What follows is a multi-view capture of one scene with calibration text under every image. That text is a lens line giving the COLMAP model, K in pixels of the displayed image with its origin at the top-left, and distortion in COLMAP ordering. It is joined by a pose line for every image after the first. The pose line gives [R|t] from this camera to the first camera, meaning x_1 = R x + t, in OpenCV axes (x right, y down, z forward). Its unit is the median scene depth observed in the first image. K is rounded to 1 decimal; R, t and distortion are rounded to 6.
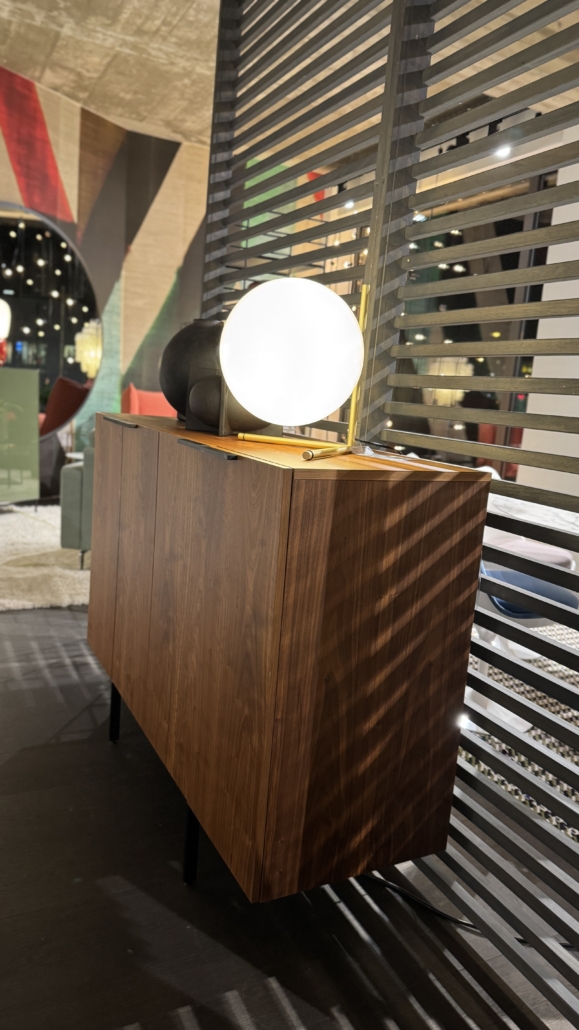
lens RADIAL K [[730.7, 0, 289.5], [0, 730.7, 515.0], [0, 0, 1]] dist [0.062525, -0.067111]
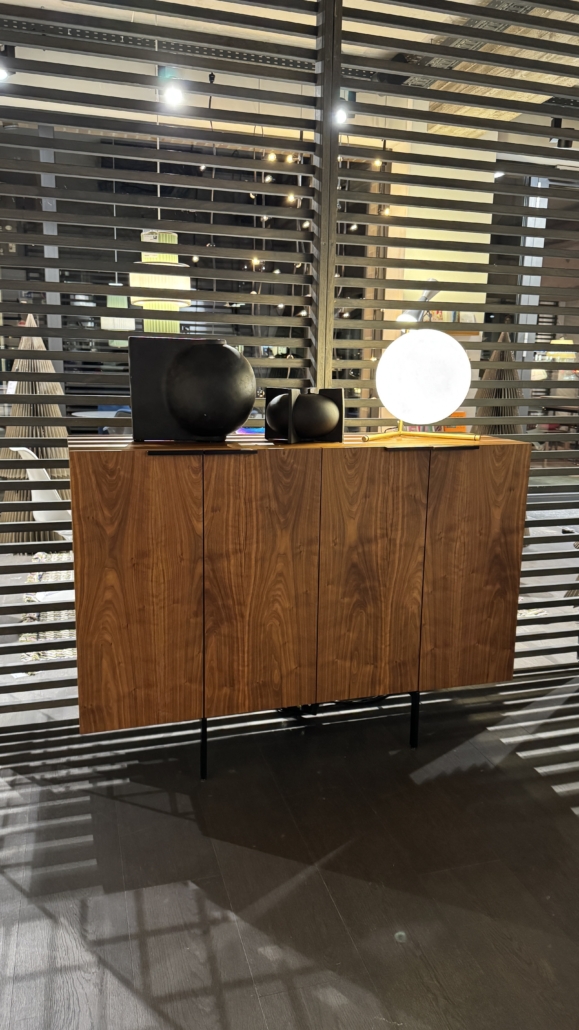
lens RADIAL K [[730.7, 0, 289.5], [0, 730.7, 515.0], [0, 0, 1]] dist [0.062525, -0.067111]
pose [[0.176961, -0.275592, 0.944846, -1.558957], [0.163340, 0.954908, 0.247935, -0.368463], [-0.970569, 0.110457, 0.213996, 0.967902]]
